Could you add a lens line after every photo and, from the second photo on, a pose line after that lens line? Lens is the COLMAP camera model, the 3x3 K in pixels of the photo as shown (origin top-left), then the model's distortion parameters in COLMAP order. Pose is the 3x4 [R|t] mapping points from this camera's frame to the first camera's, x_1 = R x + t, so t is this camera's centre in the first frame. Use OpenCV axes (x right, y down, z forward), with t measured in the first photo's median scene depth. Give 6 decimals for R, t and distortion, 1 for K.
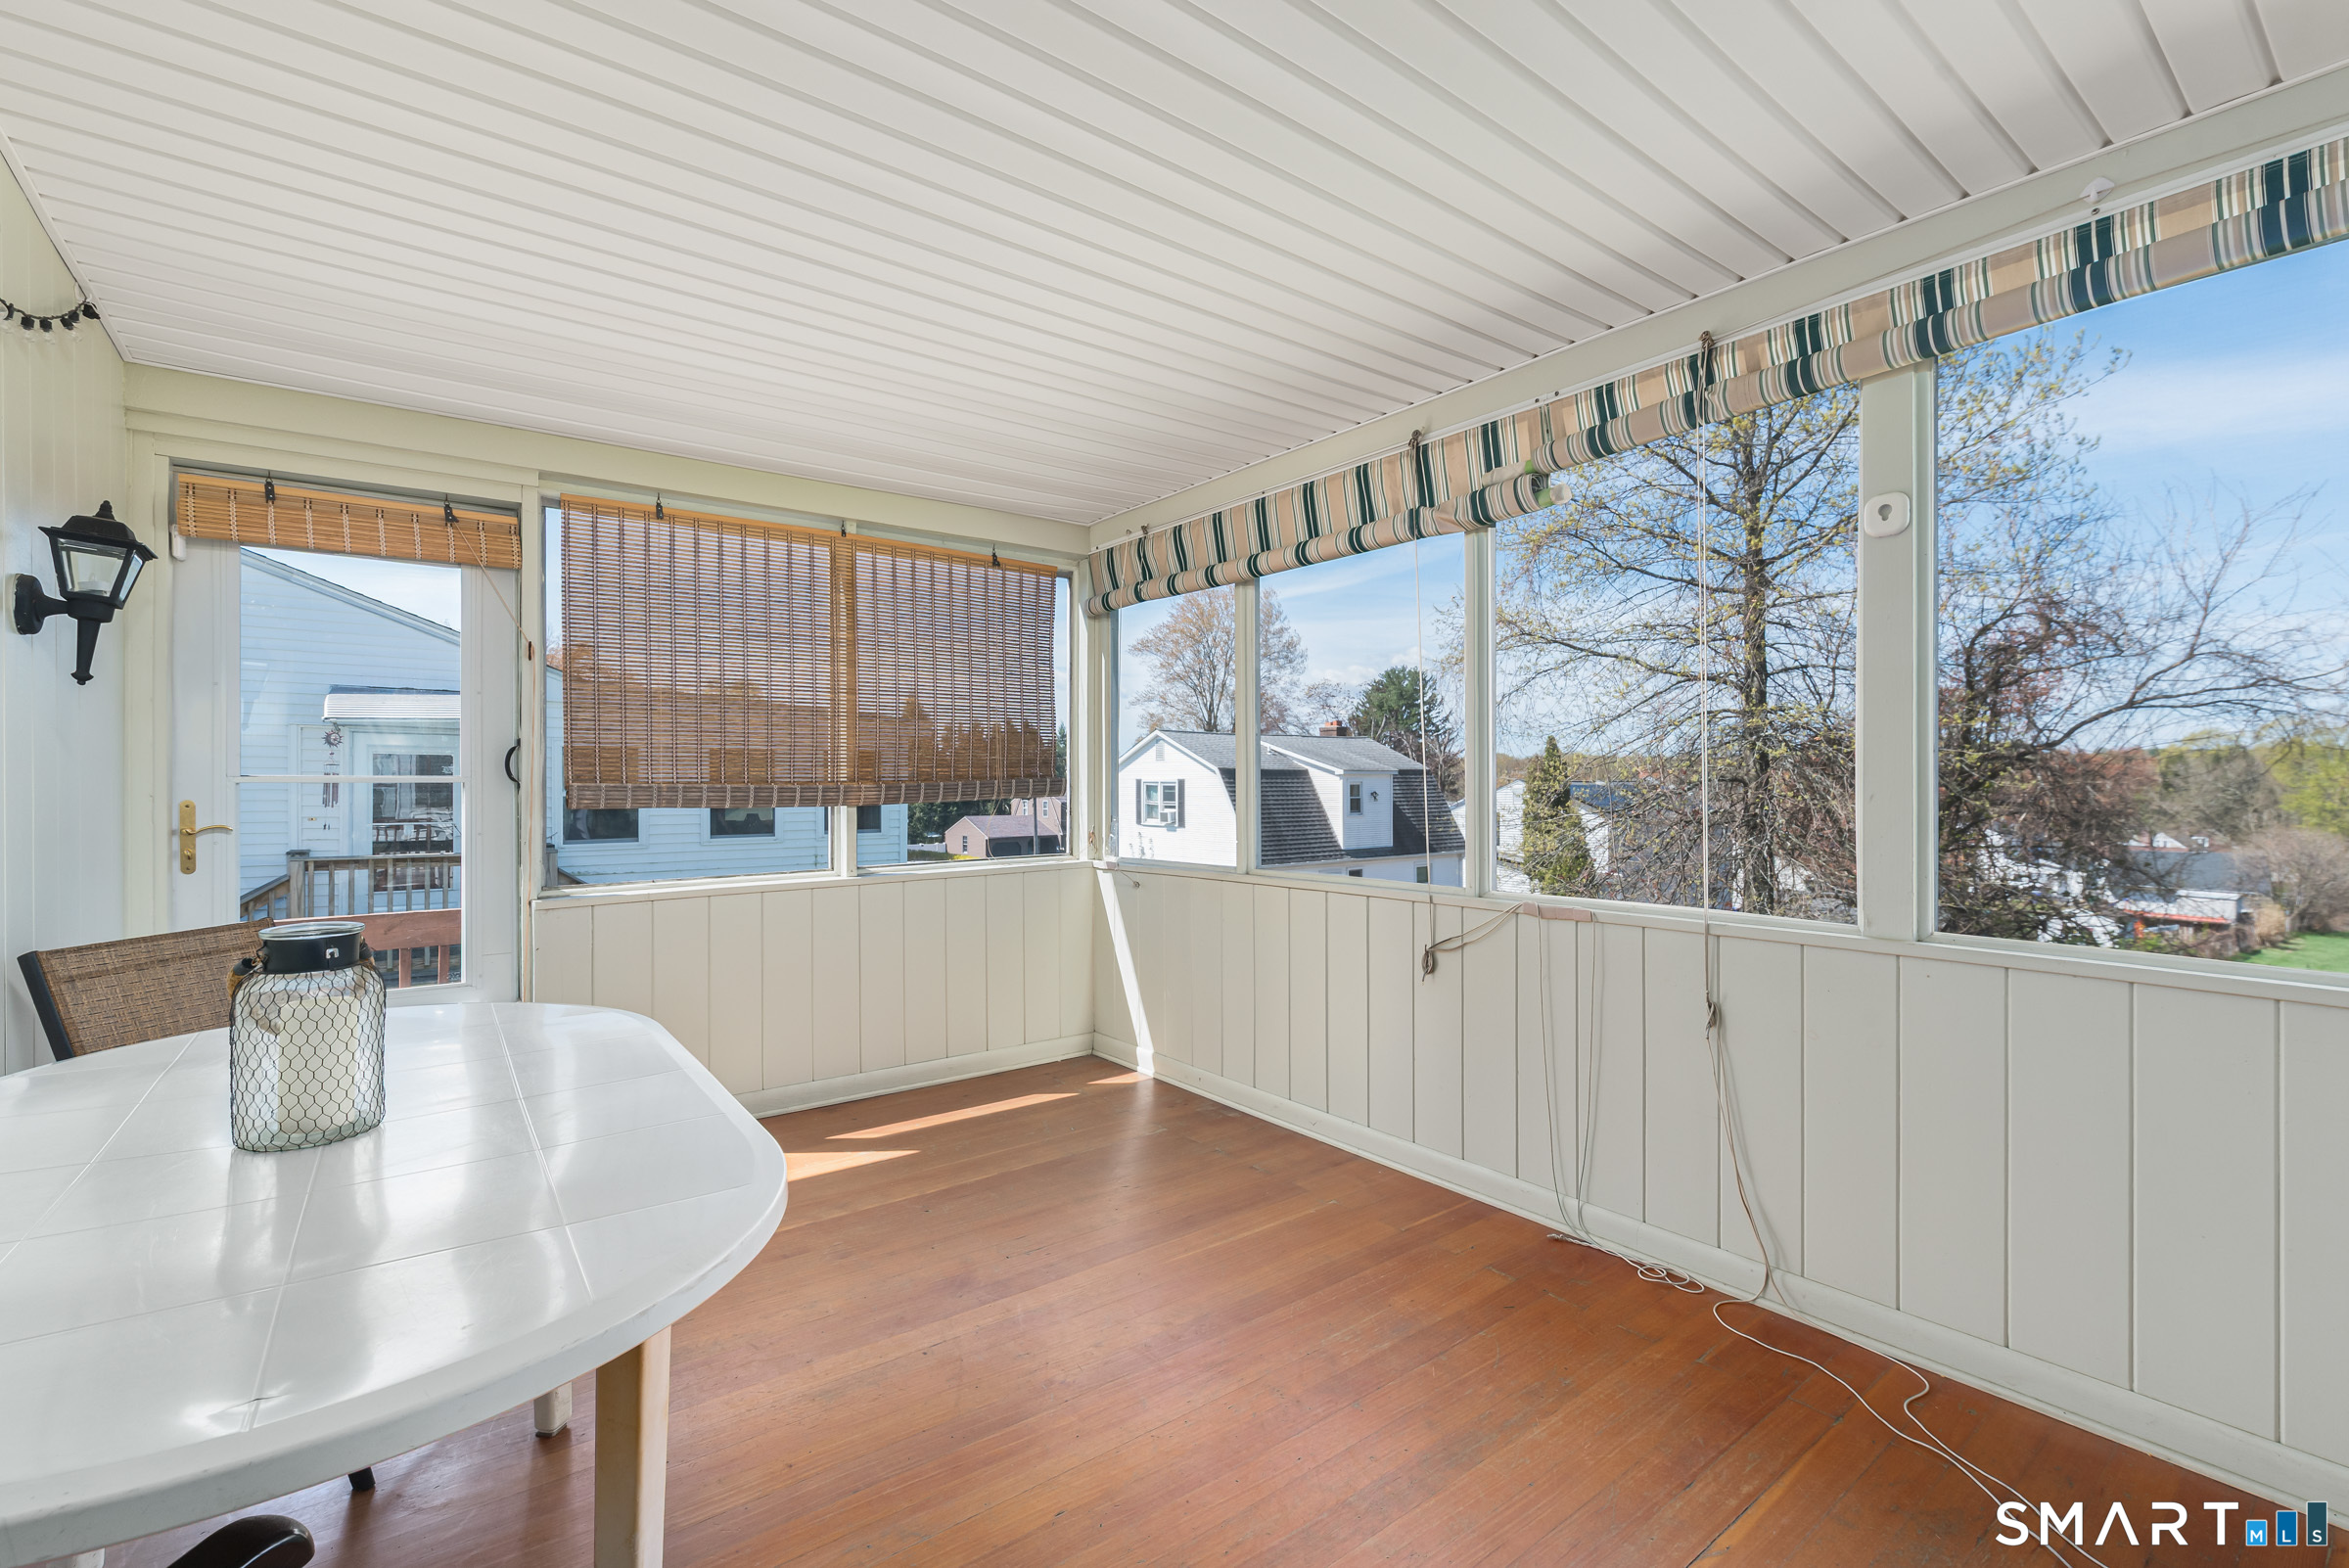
lens RADIAL K [[1034.1, 0, 1170.0], [0, 1034.1, 777.3], [0, 0, 1]] dist [0.000513, -0.000060]
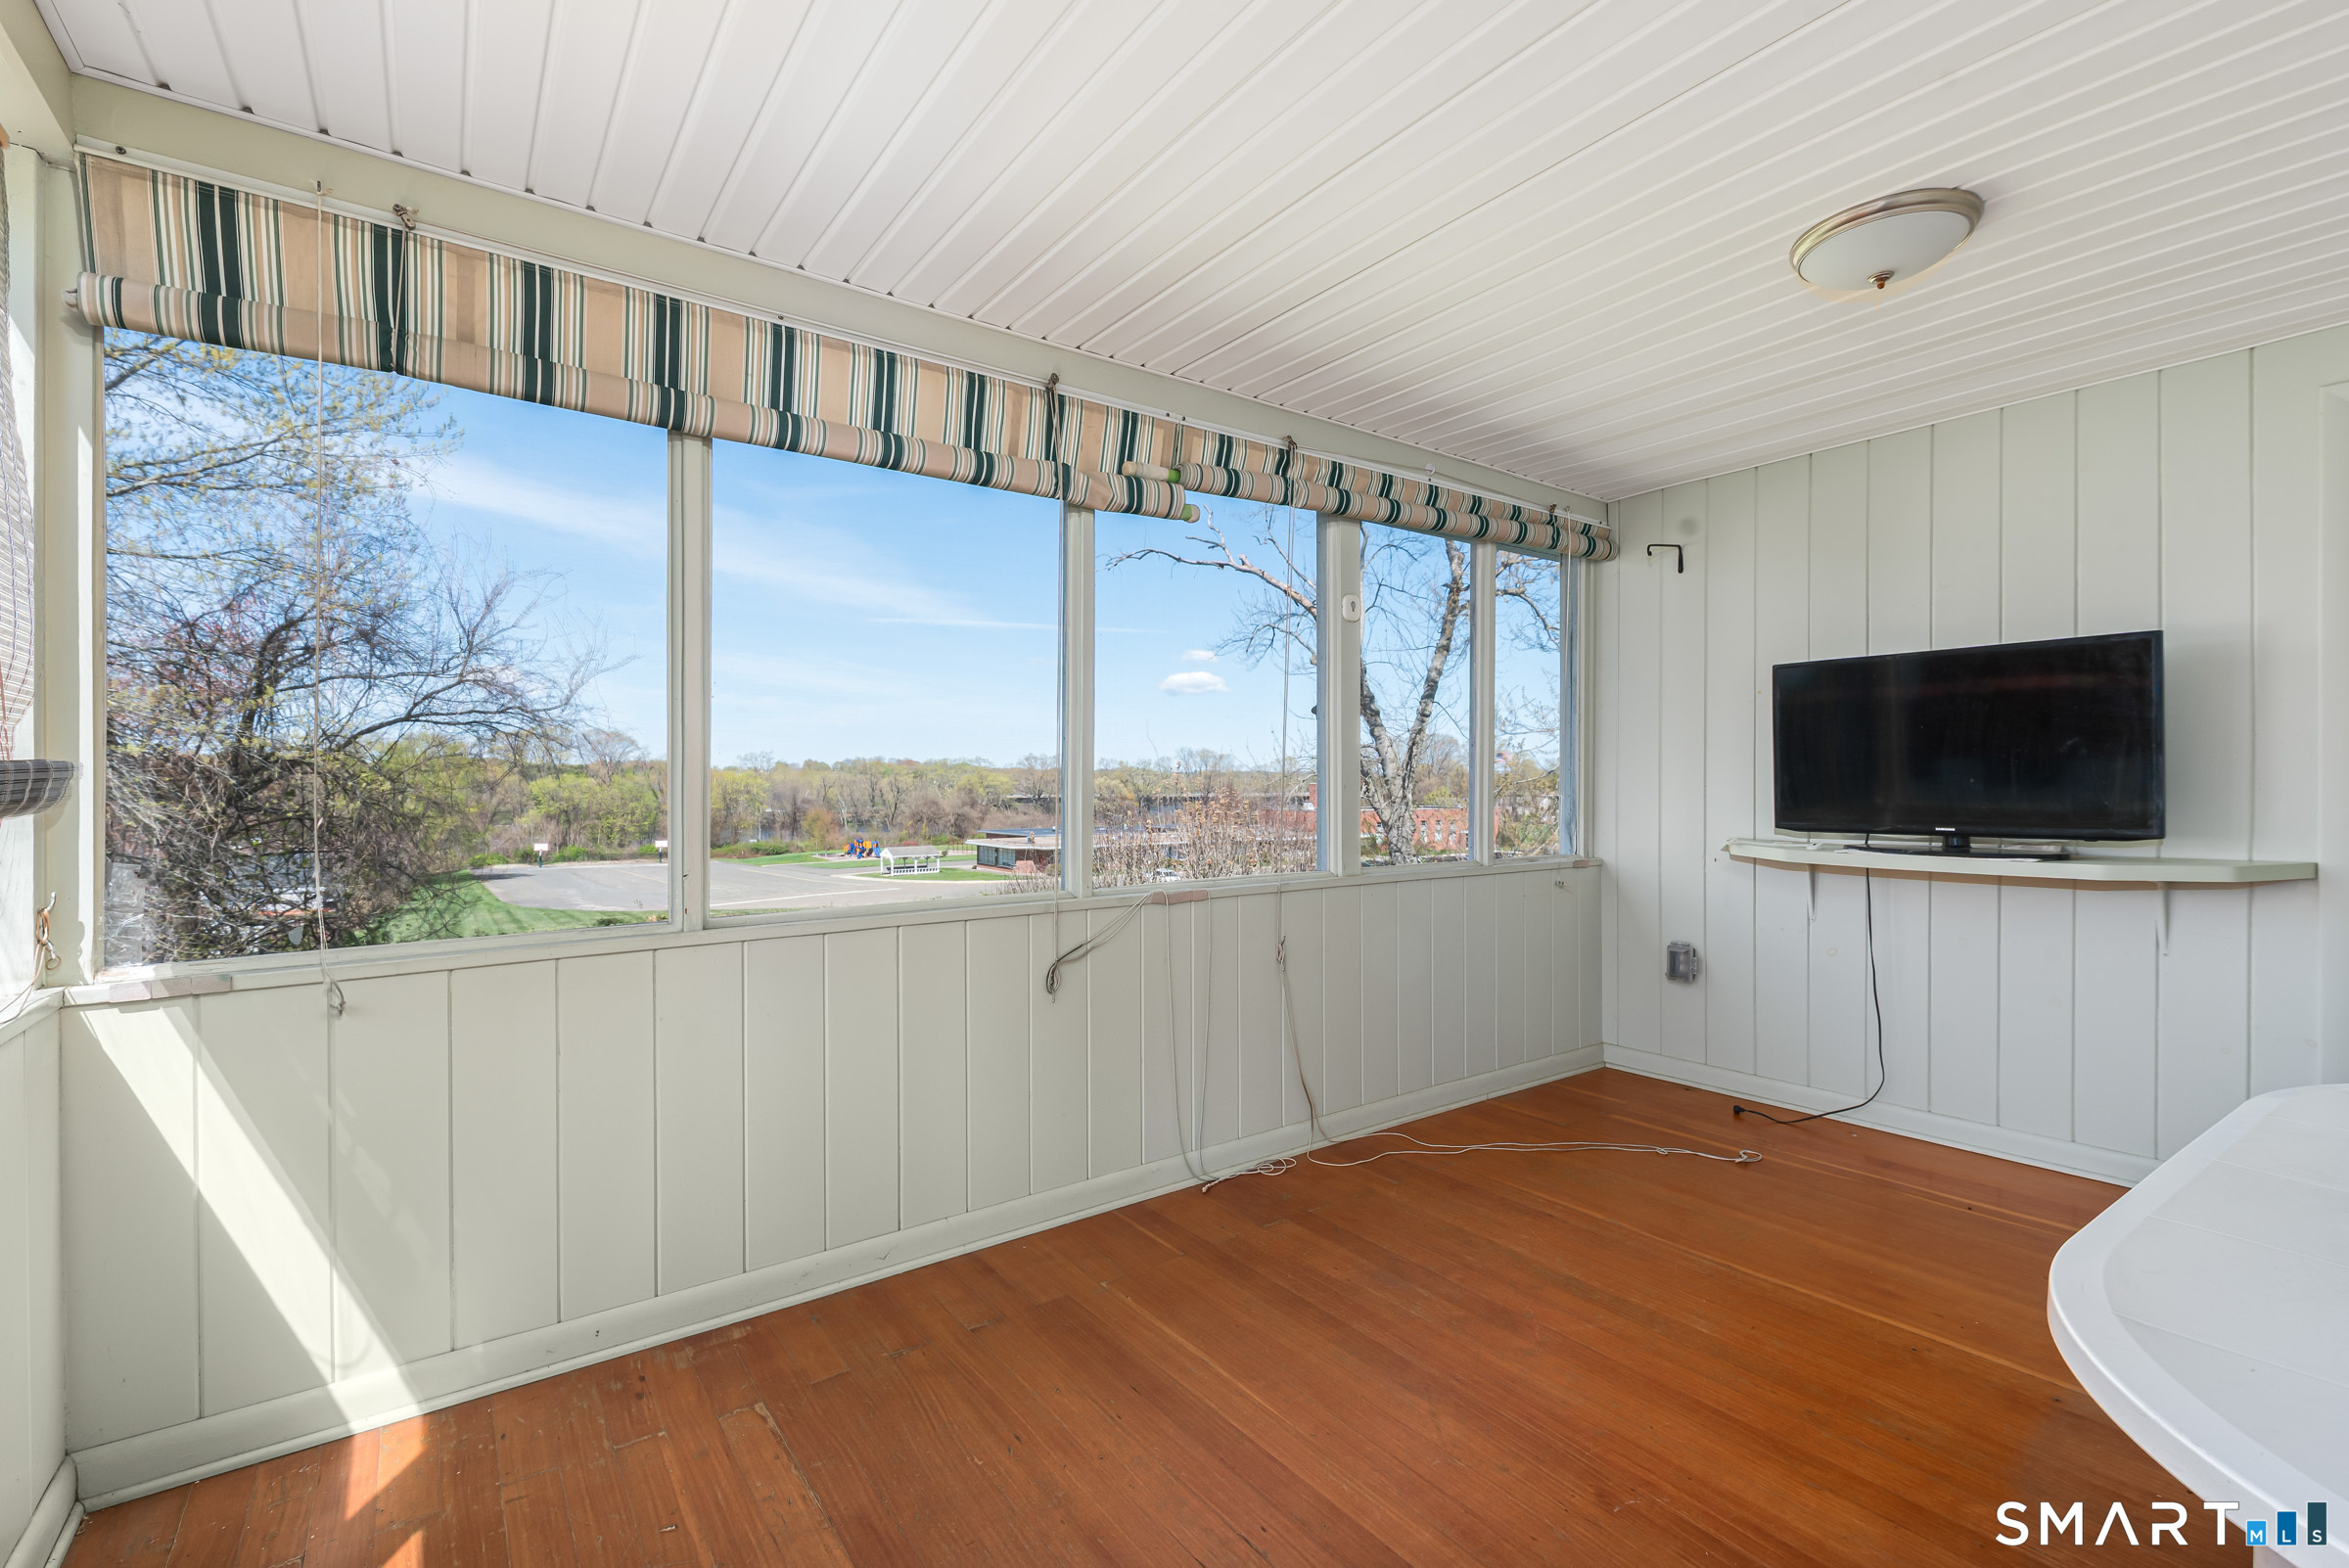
lens RADIAL K [[1005.9, 0, 1161.5], [0, 1005.9, 788.3], [0, 0, 1]] dist [0.000822, 0.000028]
pose [[0.036442, -0.001642, 0.999334, -0.650128], [0.001700, 0.999997, 0.001581, 0.015178], [-0.999334, 0.001641, 0.036444, 0.939268]]
